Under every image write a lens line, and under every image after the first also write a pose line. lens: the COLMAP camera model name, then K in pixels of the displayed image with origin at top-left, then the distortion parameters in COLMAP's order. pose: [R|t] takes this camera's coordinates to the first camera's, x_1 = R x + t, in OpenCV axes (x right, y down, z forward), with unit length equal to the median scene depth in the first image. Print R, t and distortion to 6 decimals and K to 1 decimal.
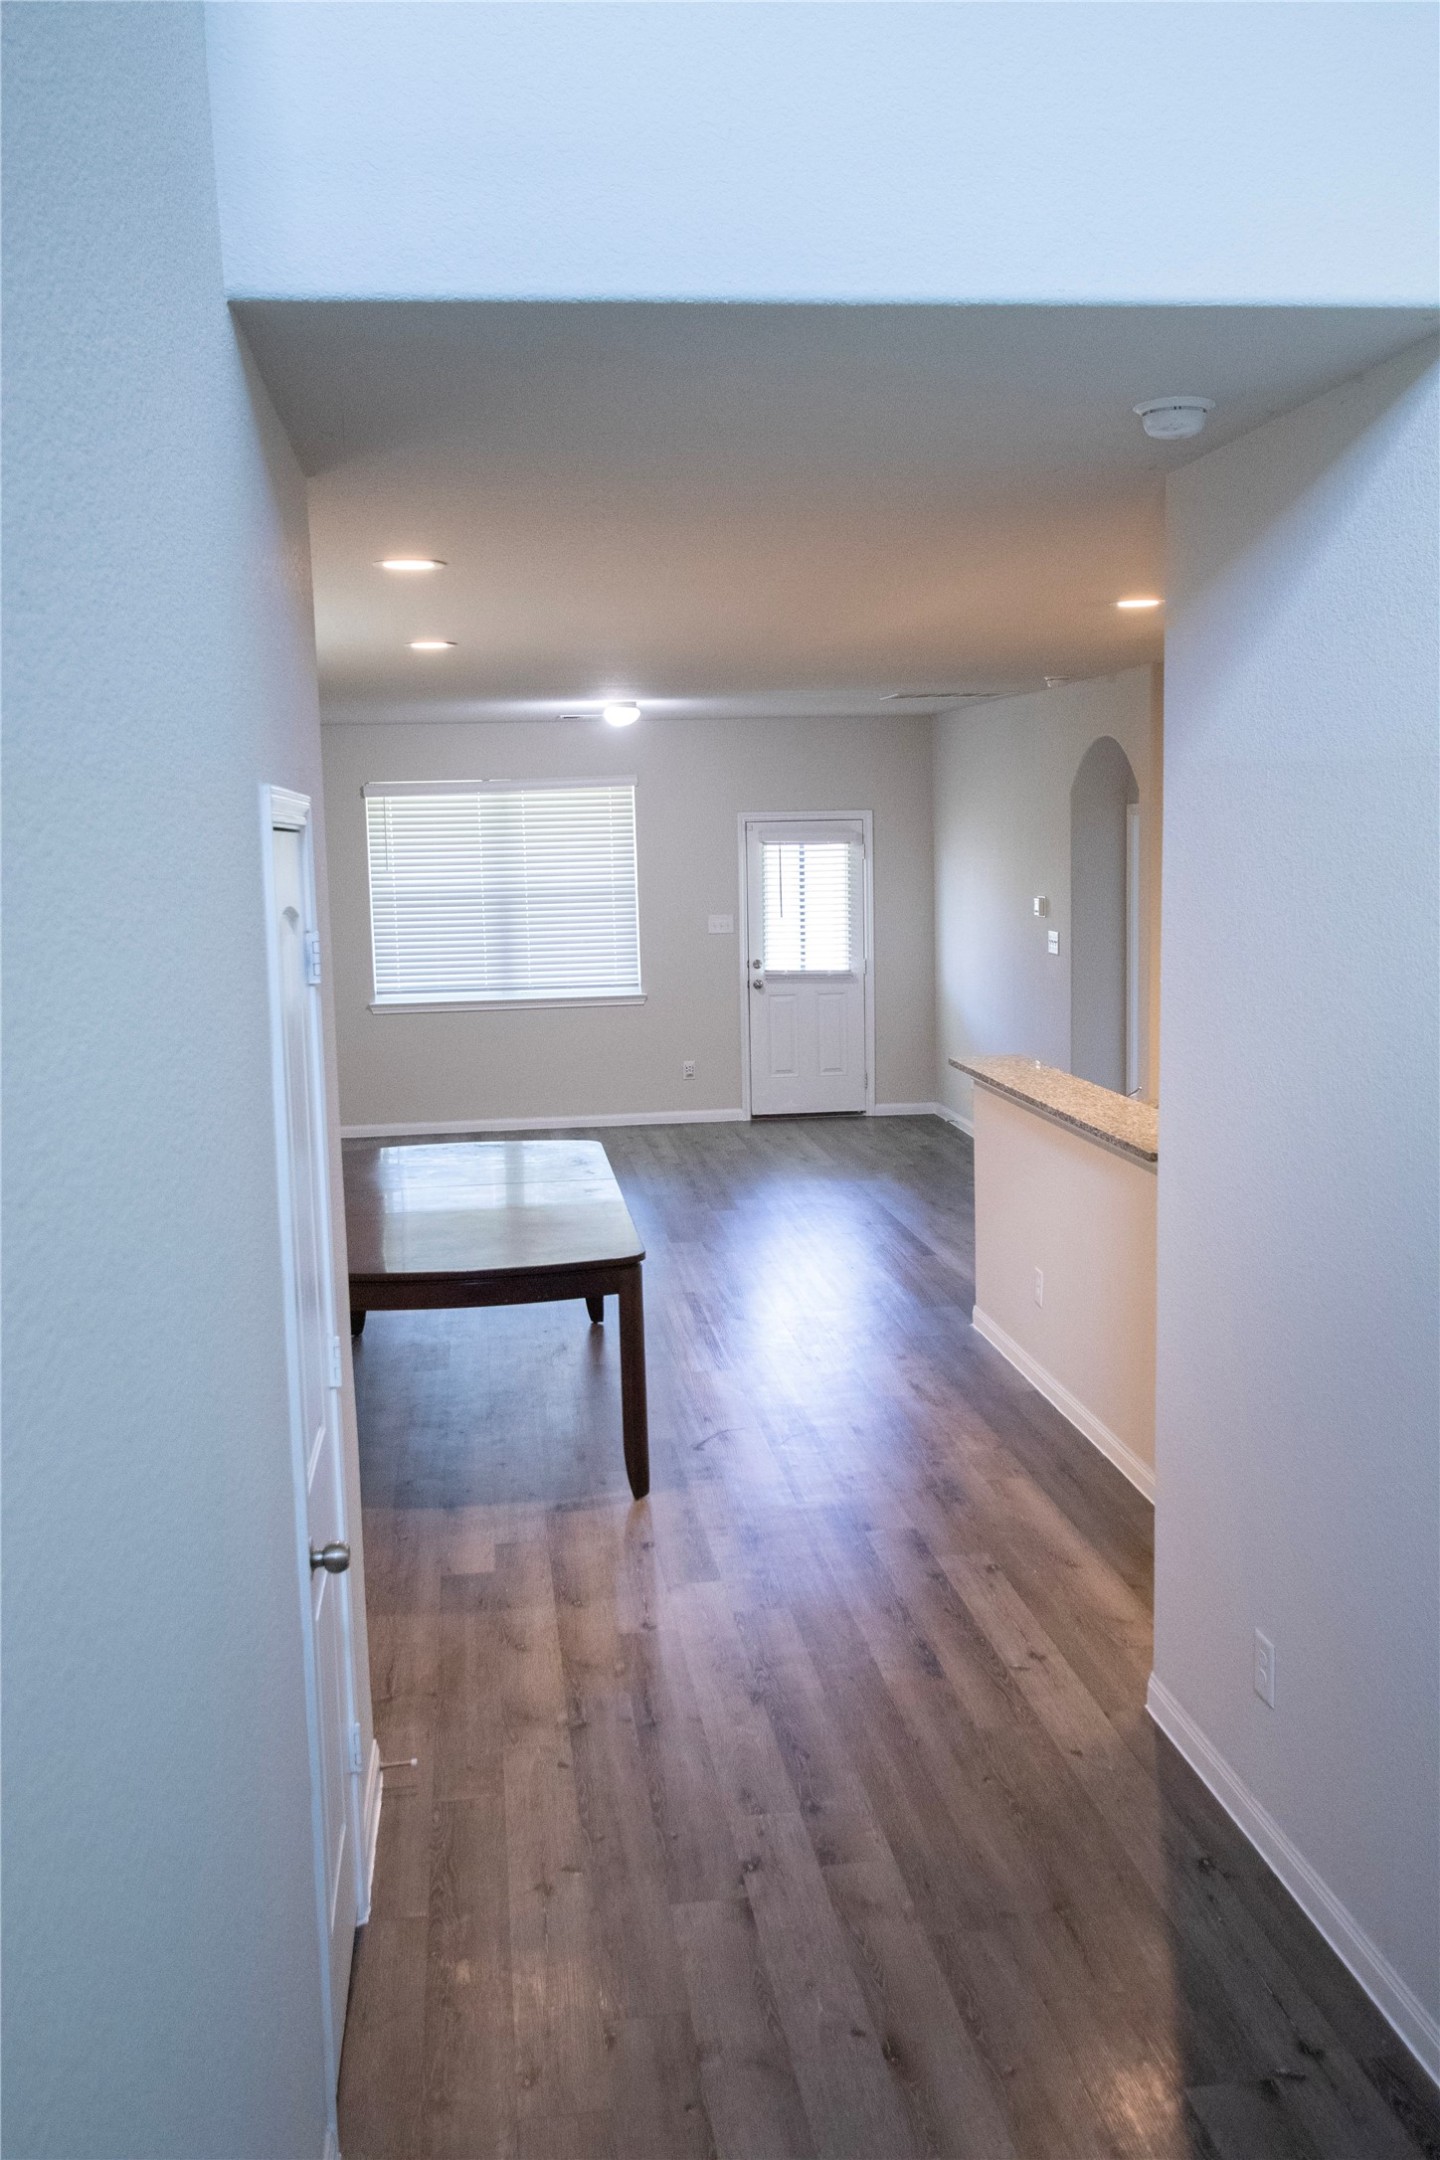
lens RADIAL K [[1925.7, 0, 720.0], [0, 1925.7, 1080.0], [0, 0, 1]] dist [0.005395, 0.000277]
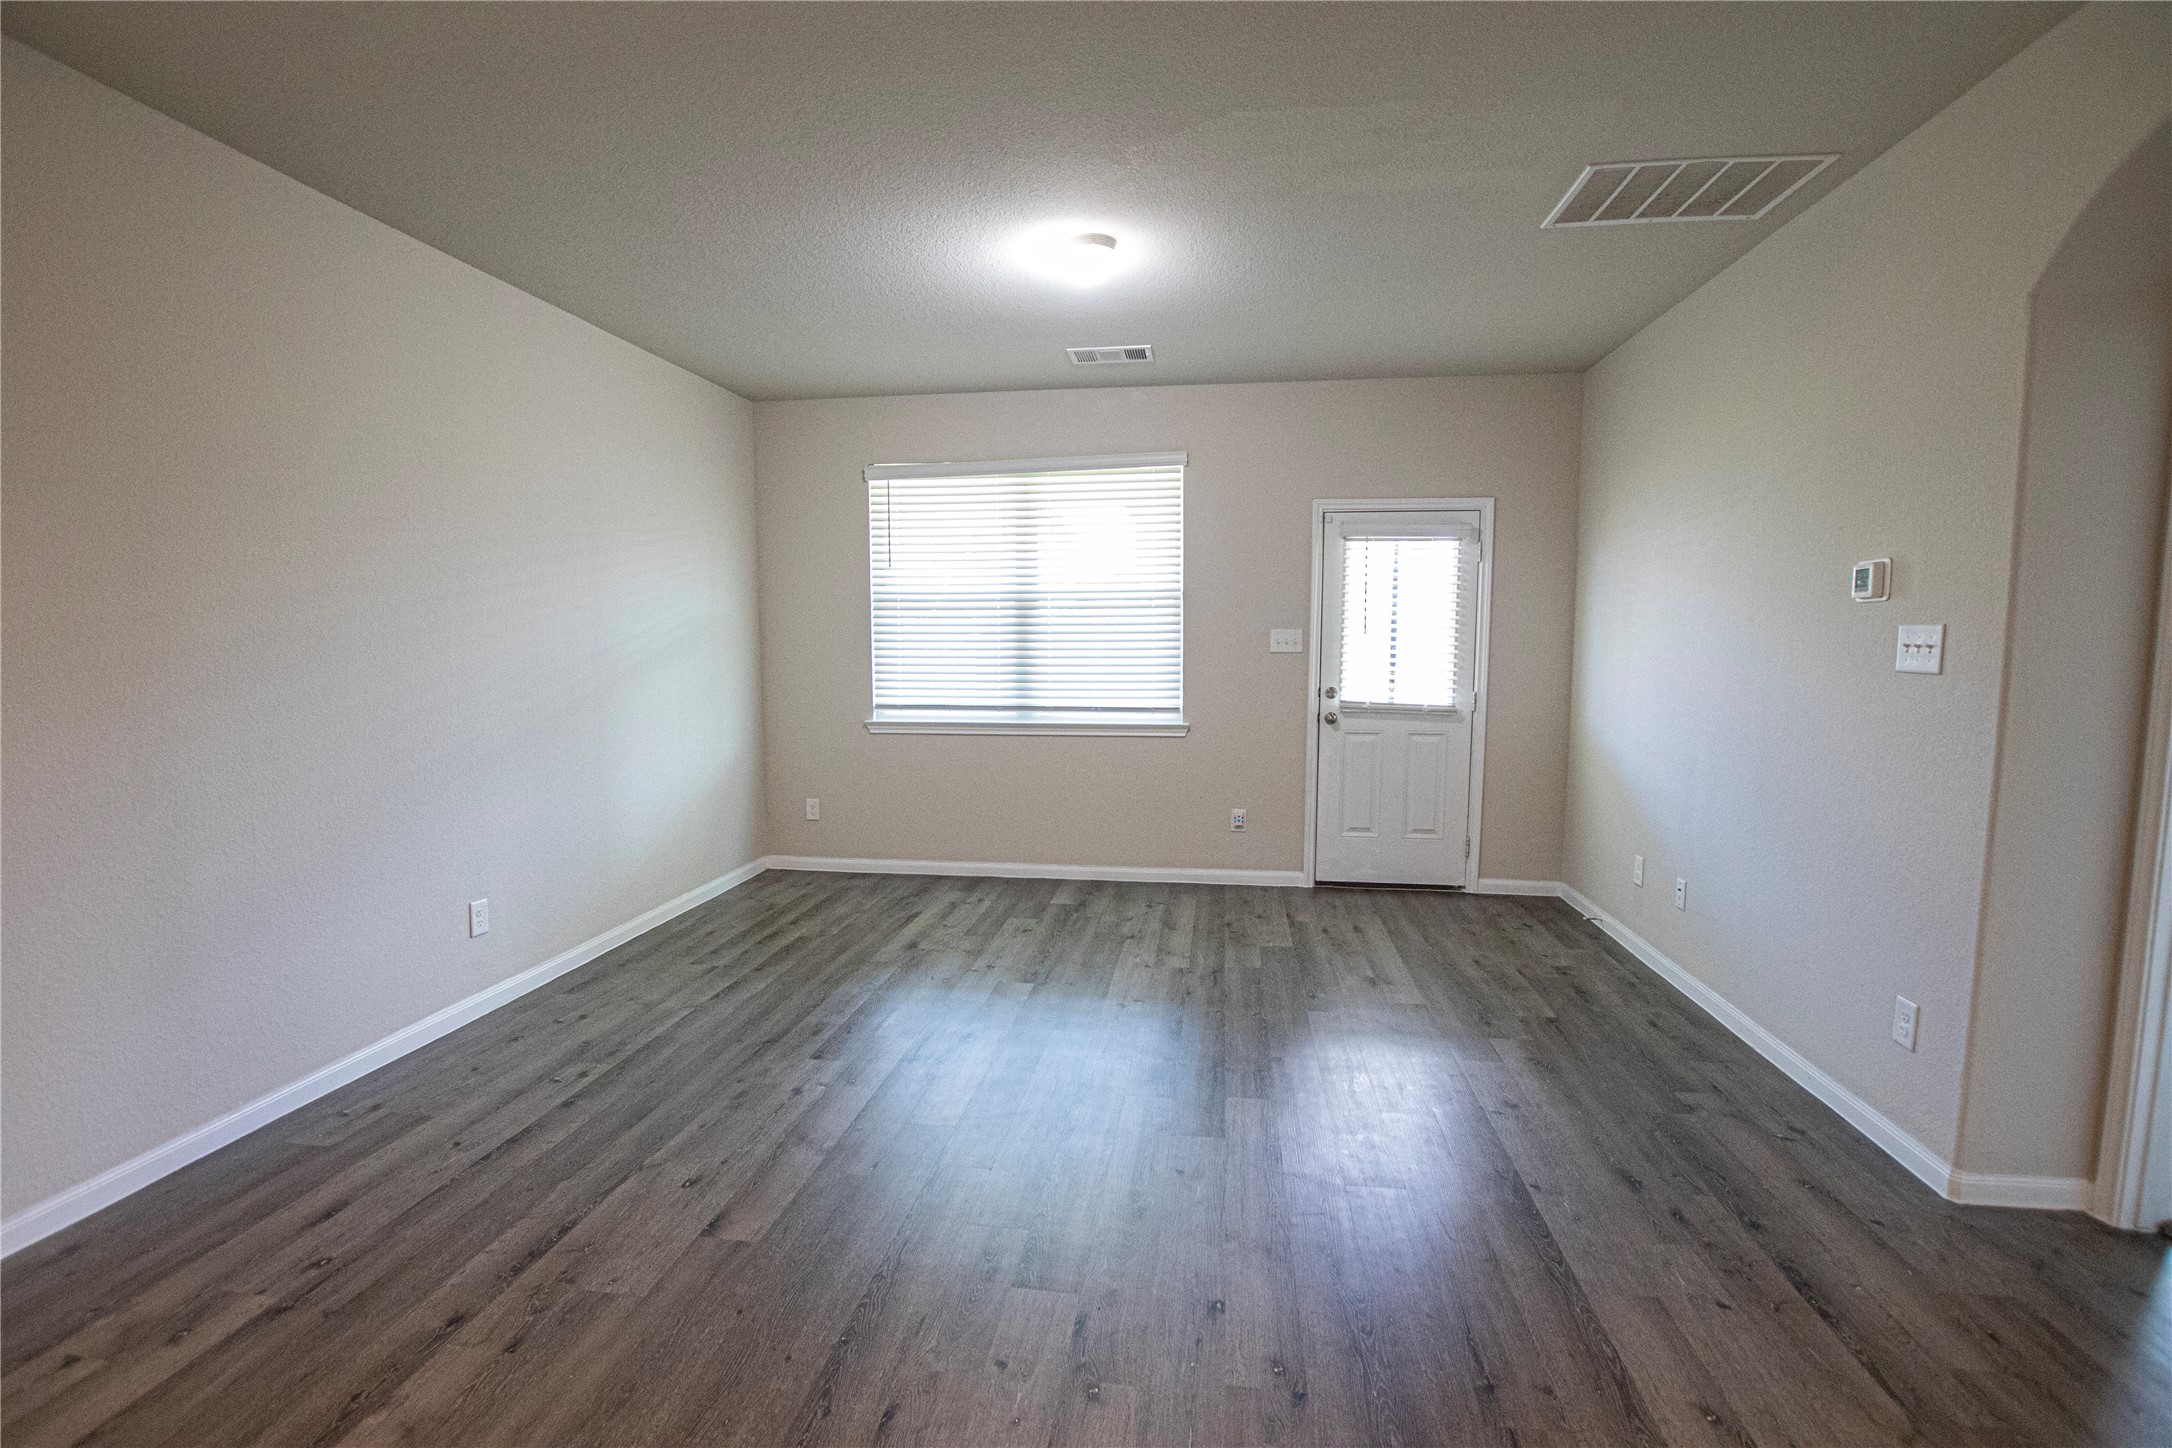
lens RADIAL K [[1011.1, 0, 1080.0], [0, 1011.1, 738.4], [0, 0, 1]] dist [-0.021165, 0.000589]
pose [[0.962538, 0.049431, -0.266604, 0.031839], [-0.058238, 0.997984, -0.025224, -0.025023], [0.264820, 0.039806, 0.963476, 0.576009]]
